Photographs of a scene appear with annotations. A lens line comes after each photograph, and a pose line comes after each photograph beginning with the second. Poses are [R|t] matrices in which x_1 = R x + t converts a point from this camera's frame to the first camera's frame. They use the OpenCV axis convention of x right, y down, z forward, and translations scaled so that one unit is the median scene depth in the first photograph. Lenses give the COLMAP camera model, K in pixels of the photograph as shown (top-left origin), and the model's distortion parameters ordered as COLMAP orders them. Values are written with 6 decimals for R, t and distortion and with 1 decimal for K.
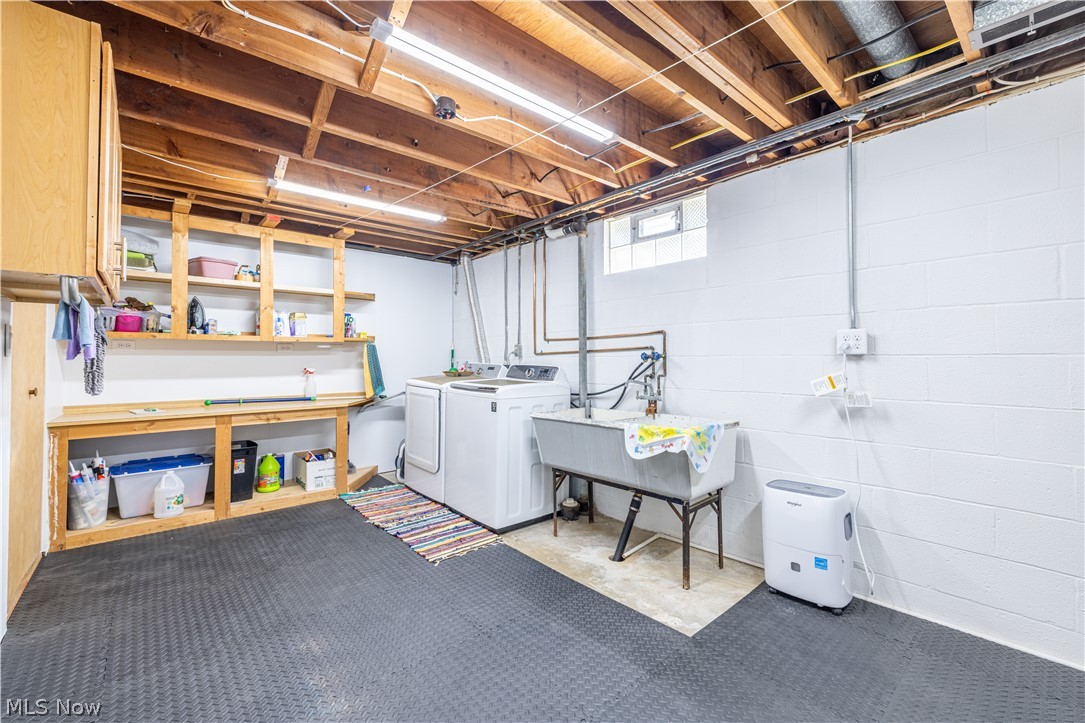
lens RADIAL K [[465.8, 0, 547.7], [0, 465.8, 356.9], [0, 0, 1]] dist [-0.004001, -0.000080]
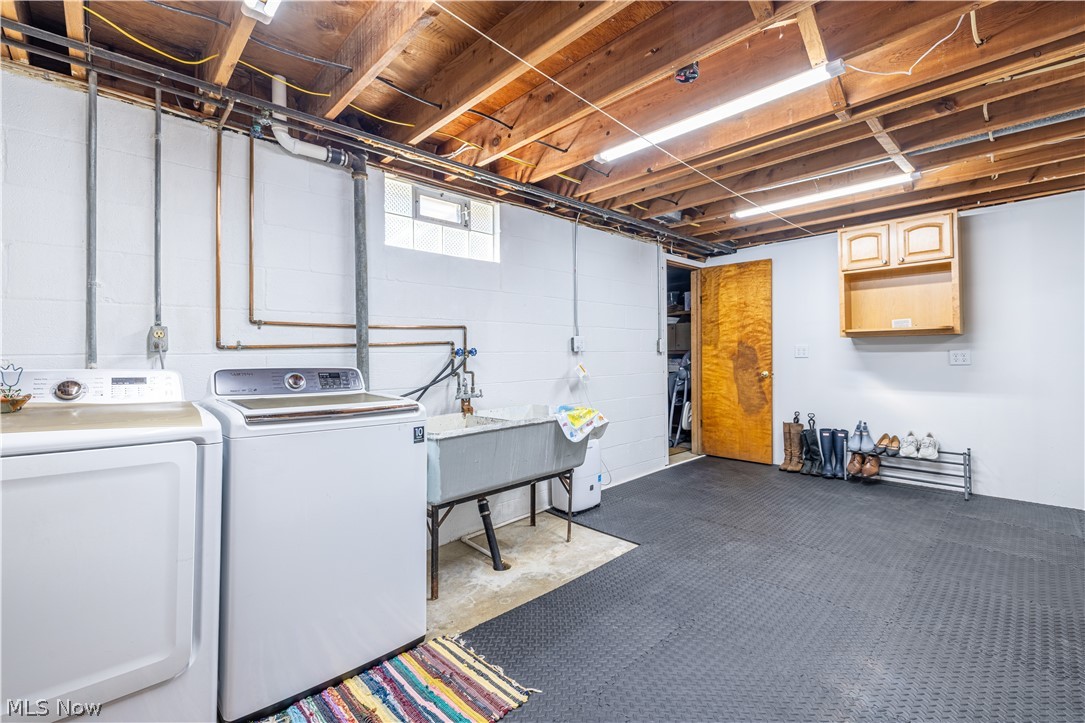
lens RADIAL K [[465.8, 0, 550.8], [0, 465.8, 355.1], [0, 0, 1]] dist [-0.004001, -0.000080]
pose [[-0.045726, 0.001191, 0.998953, -0.744358], [0.007241, 0.999973, -0.000861, 0.006490], [-0.998928, 0.007194, -0.045734, 0.883086]]
